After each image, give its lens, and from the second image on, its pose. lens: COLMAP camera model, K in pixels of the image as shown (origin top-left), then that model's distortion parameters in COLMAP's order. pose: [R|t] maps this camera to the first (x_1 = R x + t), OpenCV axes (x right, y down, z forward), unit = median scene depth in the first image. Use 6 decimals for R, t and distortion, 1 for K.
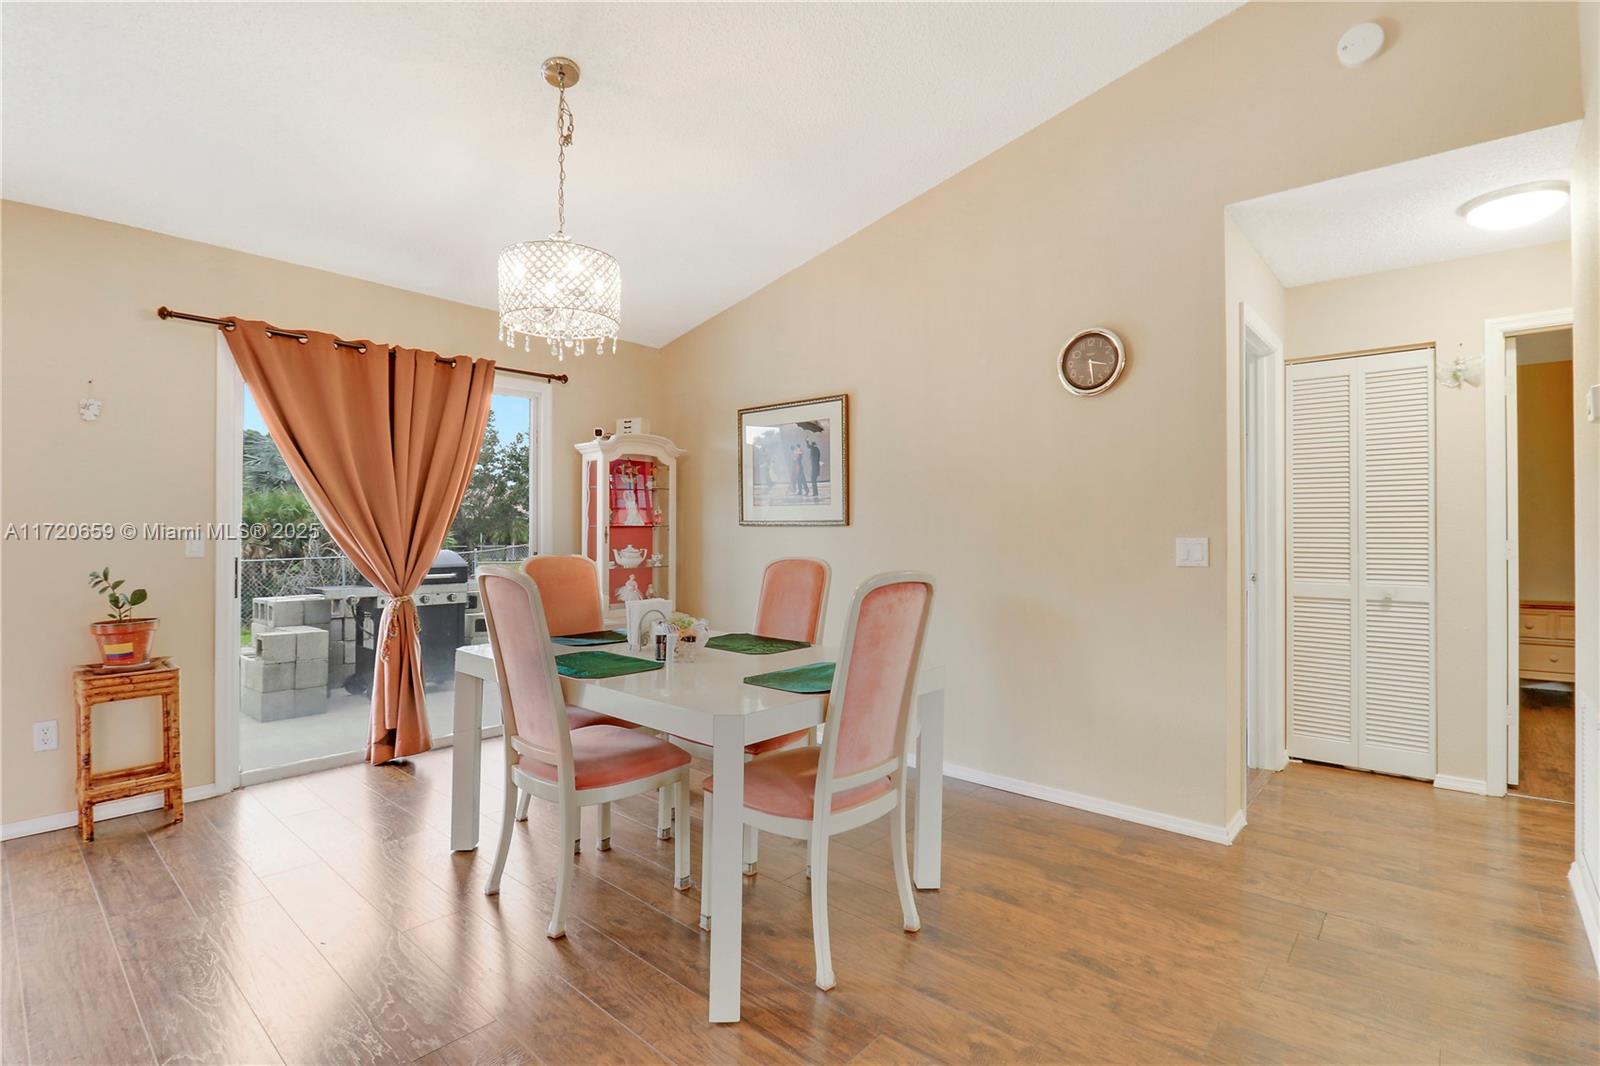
lens RADIAL K [[737.6, 0, 799.8], [0, 737.6, 526.1], [0, 0, 1]] dist [0.002045, -0.006931]
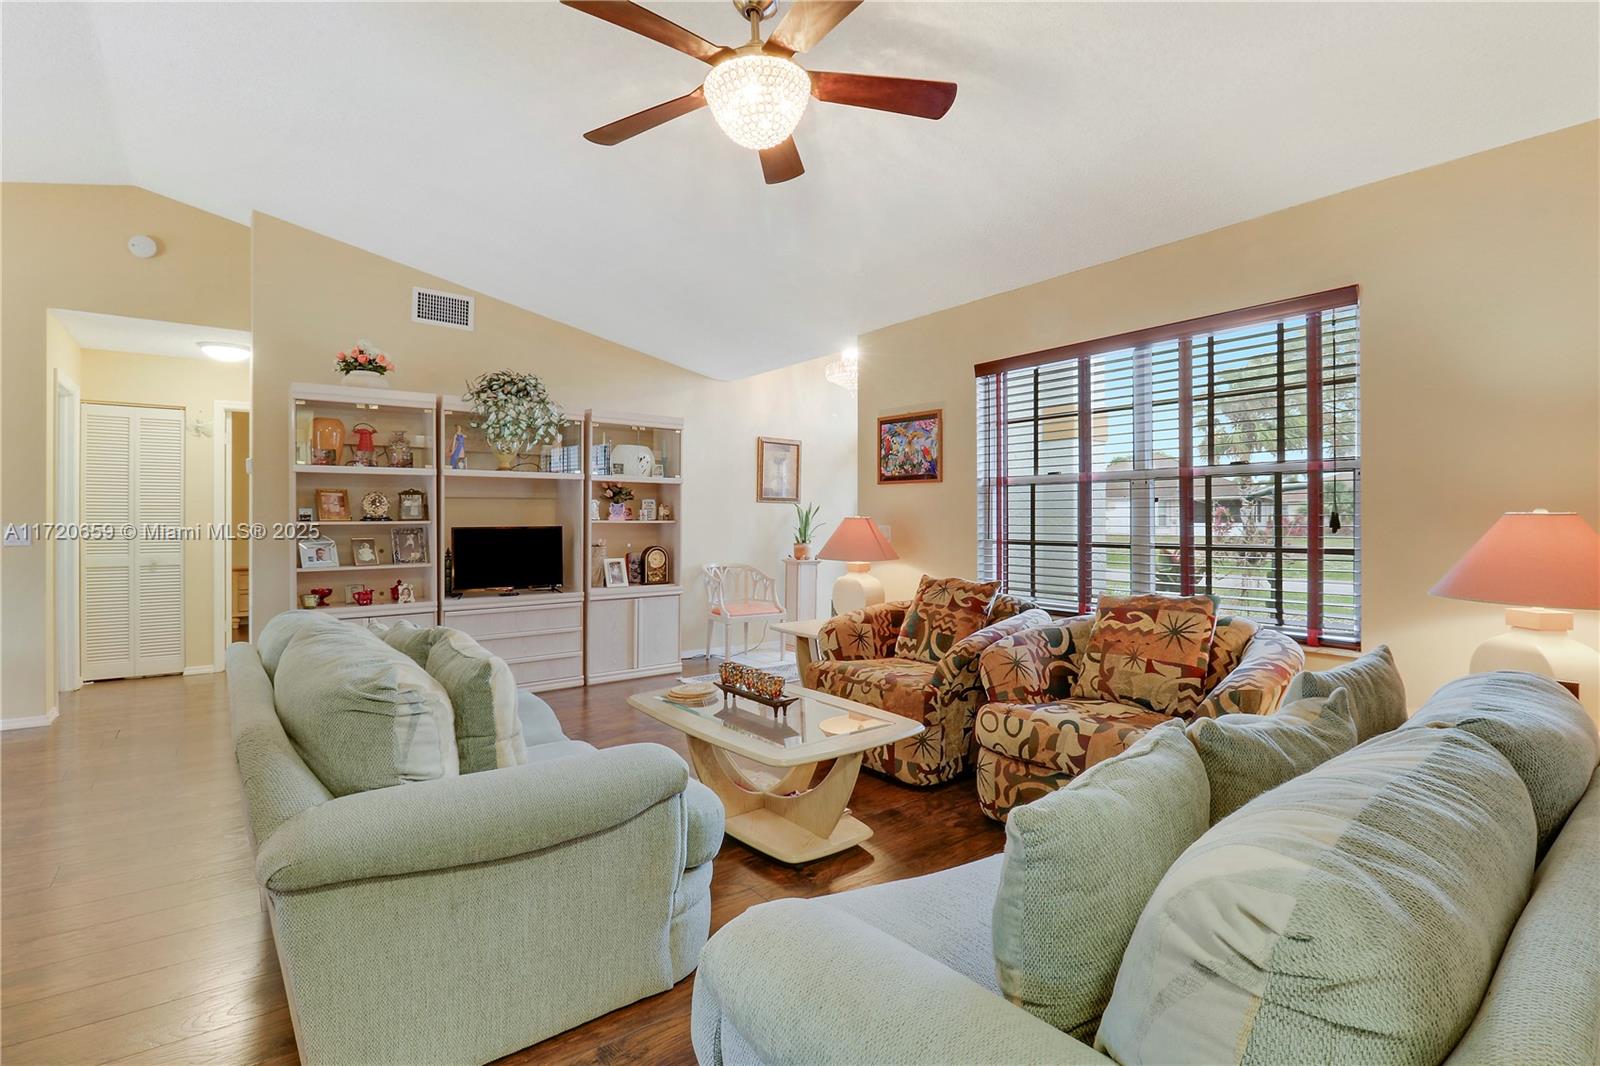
lens RADIAL K [[737.6, 0, 799.8], [0, 737.6, 526.1], [0, 0, 1]] dist [0.002045, -0.006931]
pose [[0.174085, -0.003964, 0.984723, -0.489718], [-0.010822, 0.999924, 0.005938, -0.007530], [-0.984671, -0.011690, 0.174029, -0.607001]]
